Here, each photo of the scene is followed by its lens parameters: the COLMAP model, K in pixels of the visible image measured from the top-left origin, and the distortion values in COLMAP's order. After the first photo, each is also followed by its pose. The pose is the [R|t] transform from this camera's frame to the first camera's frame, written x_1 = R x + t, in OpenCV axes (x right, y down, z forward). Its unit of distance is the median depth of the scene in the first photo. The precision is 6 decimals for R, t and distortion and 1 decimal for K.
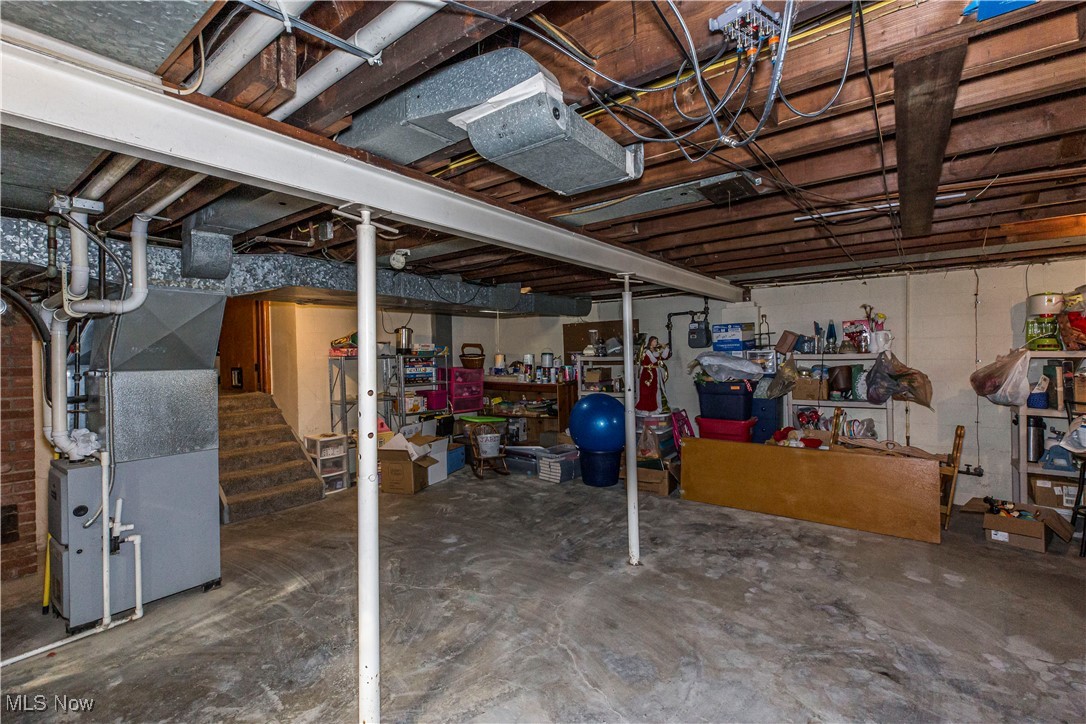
lens RADIAL K [[476.5, 0, 543.0], [0, 476.5, 362.0], [0, 0, 1]] dist [0.005354, 0.000034]
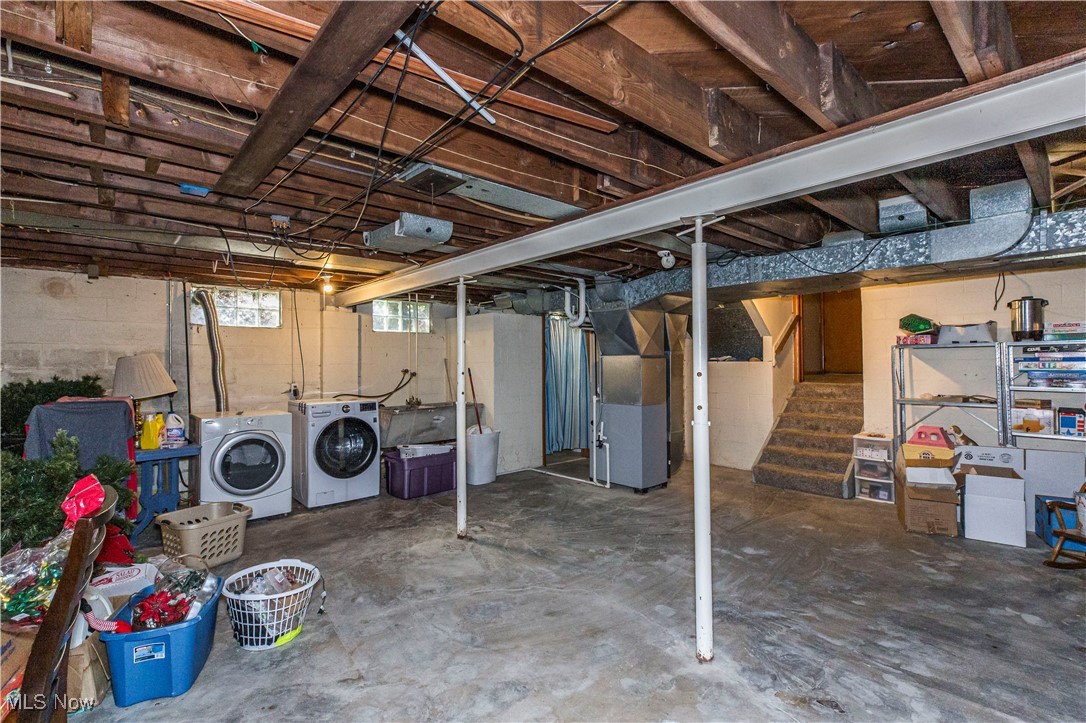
lens RADIAL K [[504.9, 0, 549.7], [0, 504.9, 350.5], [0, 0, 1]] dist [0.002163, 0.000572]
pose [[-0.184927, -0.006888, -0.982728, 0.962190], [-0.005001, 0.999969, -0.006068, 0.011443], [0.982739, 0.003792, -0.184956, 0.972481]]
